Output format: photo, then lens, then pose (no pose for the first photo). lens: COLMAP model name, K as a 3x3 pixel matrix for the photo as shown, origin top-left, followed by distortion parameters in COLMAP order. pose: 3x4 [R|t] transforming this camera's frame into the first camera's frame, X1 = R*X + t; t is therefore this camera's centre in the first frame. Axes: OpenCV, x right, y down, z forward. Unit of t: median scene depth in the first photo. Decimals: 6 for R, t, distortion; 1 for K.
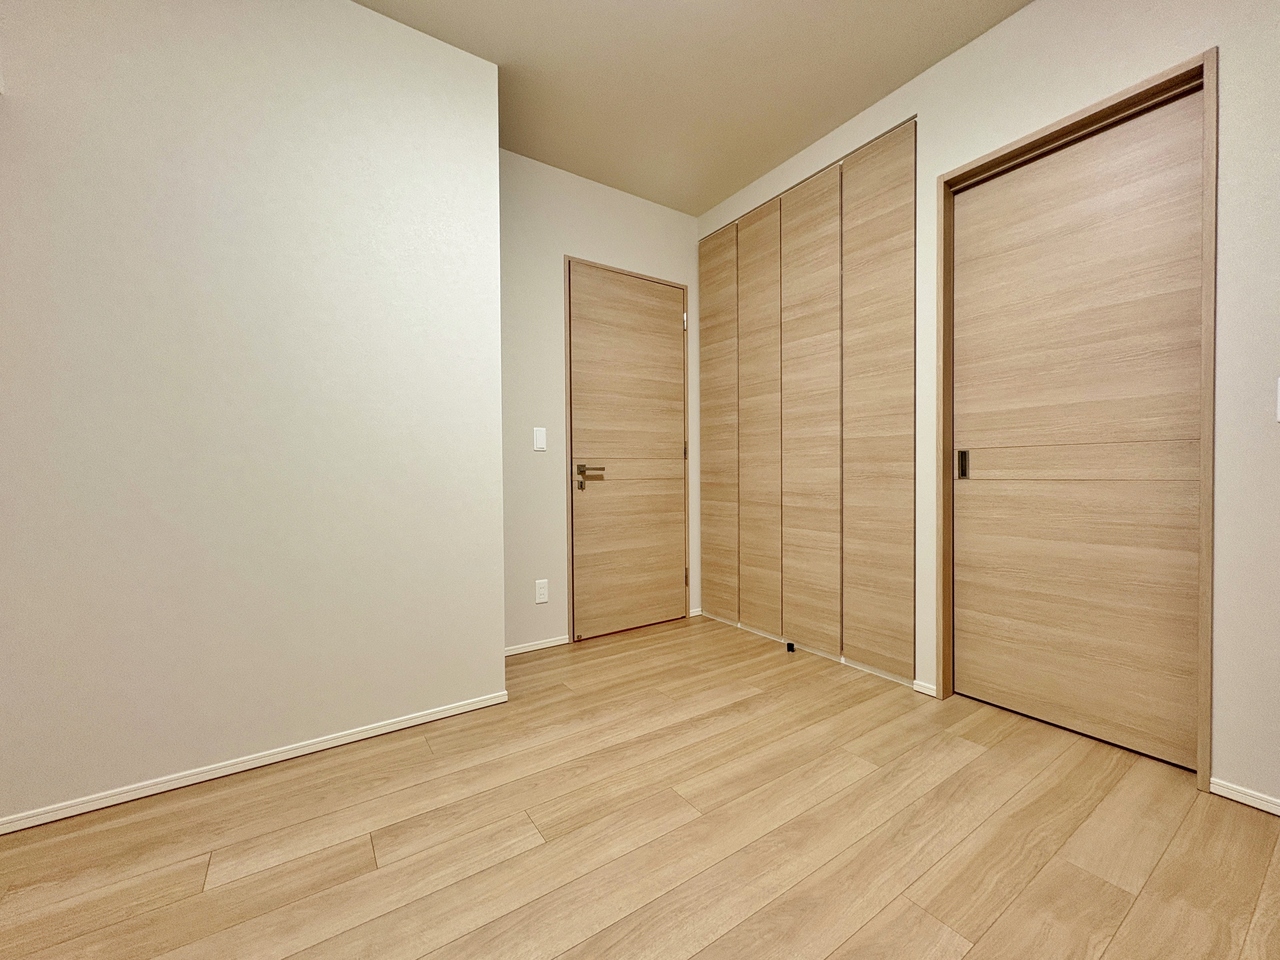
lens RADIAL K [[509.4, 0, 641.5], [0, 509.4, 479.6], [0, 0, 1]] dist [0.000739, -0.000092]
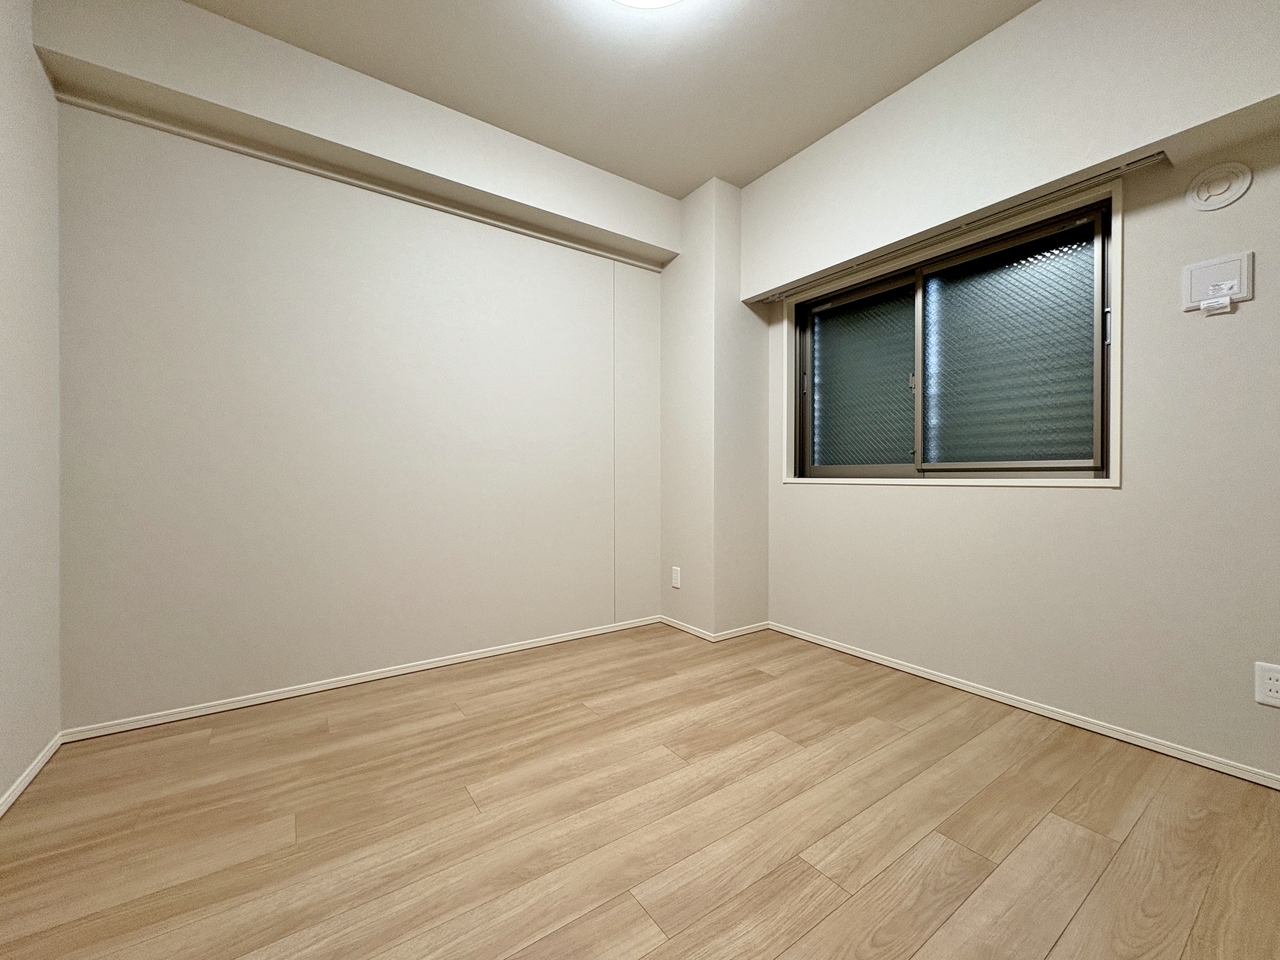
lens RADIAL K [[509.4, 0, 641.5], [0, 509.4, 479.6], [0, 0, 1]] dist [0.000739, -0.000092]
pose [[-0.999855, 0.007577, -0.015254, 0.117421], [0.007242, 0.999735, 0.021867, -0.019159], [0.015416, 0.021754, -0.999645, 1.958149]]
